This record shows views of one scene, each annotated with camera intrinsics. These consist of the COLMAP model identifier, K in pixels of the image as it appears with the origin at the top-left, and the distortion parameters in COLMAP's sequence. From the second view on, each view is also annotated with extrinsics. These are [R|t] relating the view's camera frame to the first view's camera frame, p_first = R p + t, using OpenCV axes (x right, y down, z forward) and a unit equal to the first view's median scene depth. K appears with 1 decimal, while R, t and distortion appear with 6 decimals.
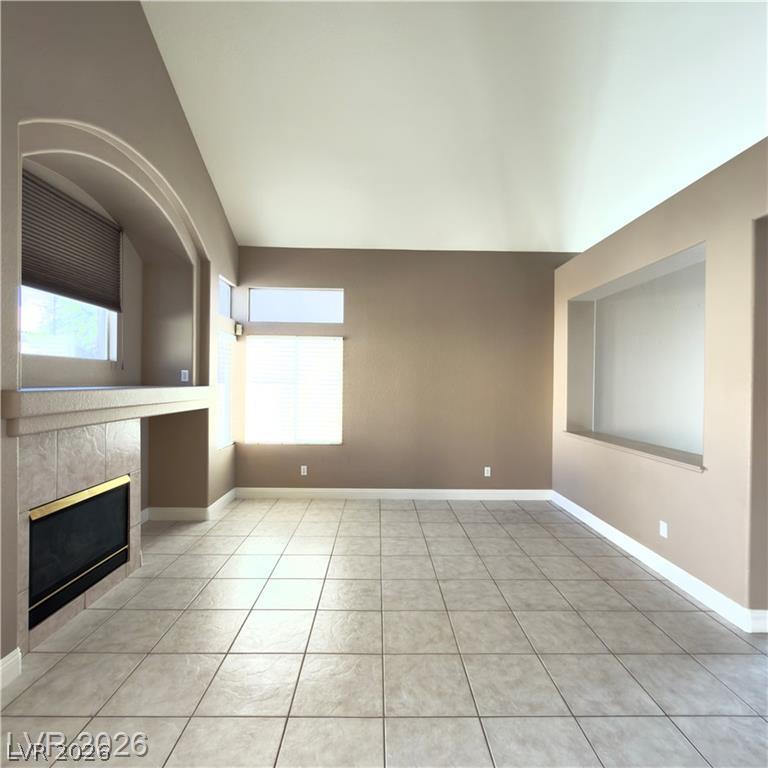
lens RADIAL K [[408.5, 0, 386.1], [0, 408.5, 386.1], [0, 0, 1]] dist [0.002804, -0.001248]
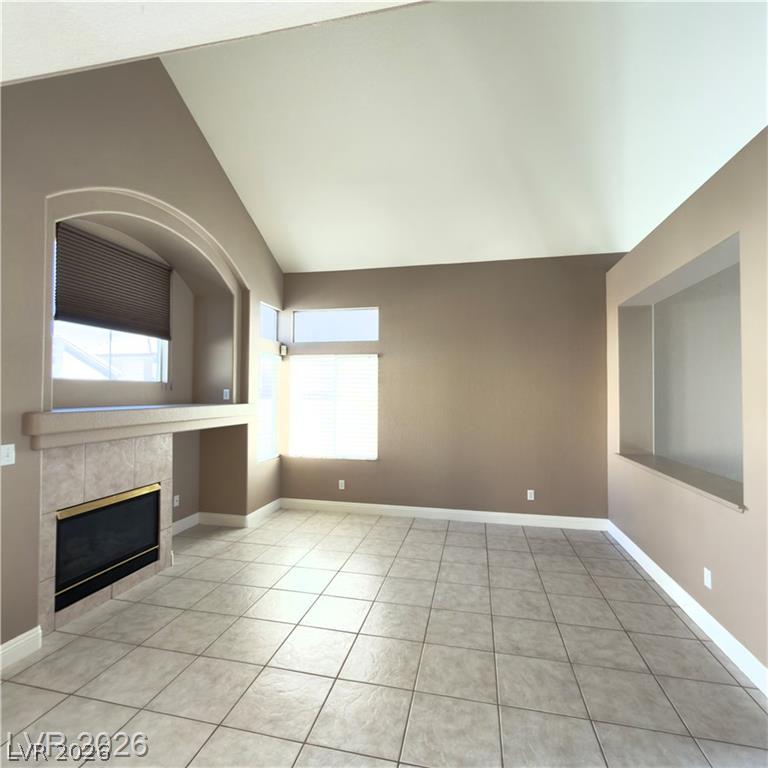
lens RADIAL K [[408.5, 0, 386.2], [0, 408.5, 386.9], [0, 0, 1]] dist [0.002804, -0.001248]
pose [[0.972115, -0.010741, -0.234260, 0.209355], [0.004229, 0.999591, -0.028283, -0.014217], [0.234468, 0.026504, 0.971762, 0.026921]]
